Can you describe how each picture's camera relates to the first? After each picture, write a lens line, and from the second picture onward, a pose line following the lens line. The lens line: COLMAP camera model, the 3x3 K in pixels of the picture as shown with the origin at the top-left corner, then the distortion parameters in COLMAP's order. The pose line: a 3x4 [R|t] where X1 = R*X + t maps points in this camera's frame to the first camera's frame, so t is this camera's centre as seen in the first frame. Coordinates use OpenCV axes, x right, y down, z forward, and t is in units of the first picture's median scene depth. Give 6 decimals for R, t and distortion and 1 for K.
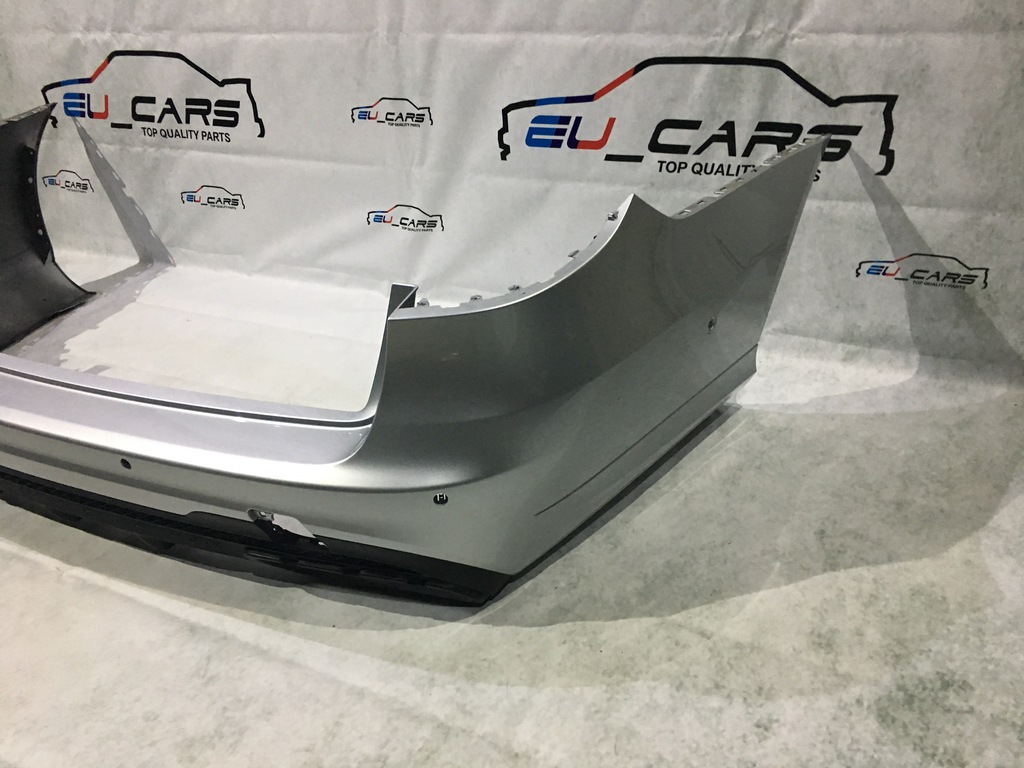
lens RADIAL K [[880.8, 0, 506.6], [0, 880.8, 383.0], [0, 0, 1]] dist [0.085741, -0.114159]
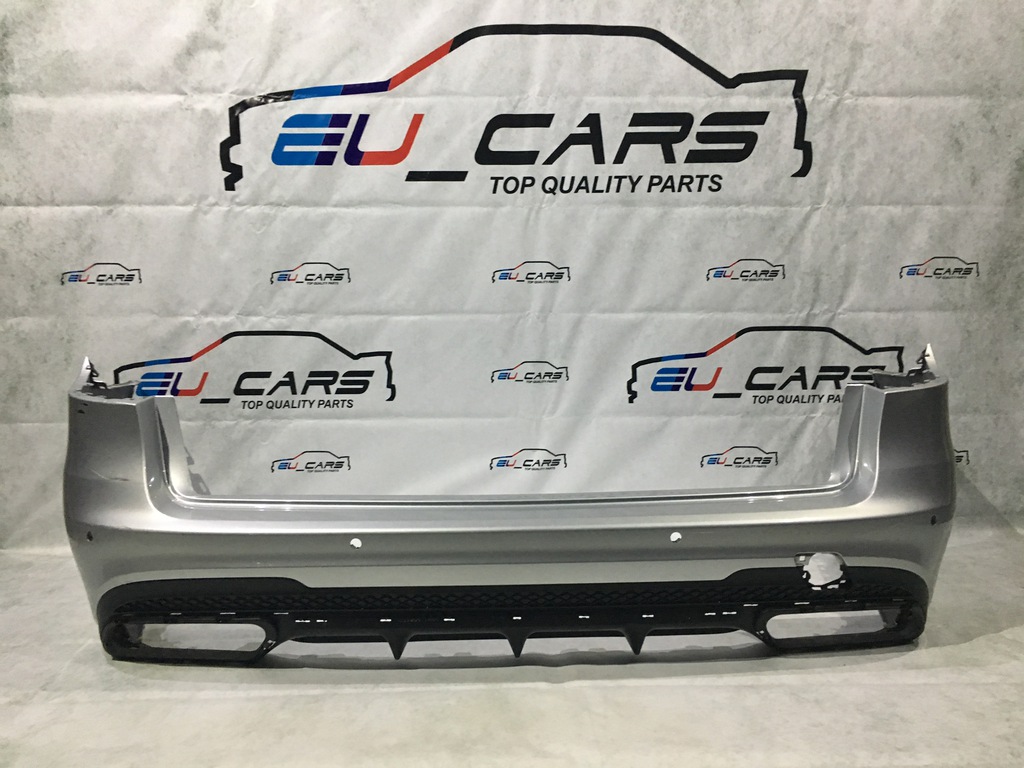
lens RADIAL K [[880.8, 0, 509.4], [0, 880.8, 374.1], [0, 0, 1]] dist [0.085741, -0.114159]
pose [[0.878523, 0.050670, 0.475005, -0.817752], [0.183689, 0.882074, -0.433825, 0.254141], [-0.440972, 0.468378, 0.765615, 0.064263]]
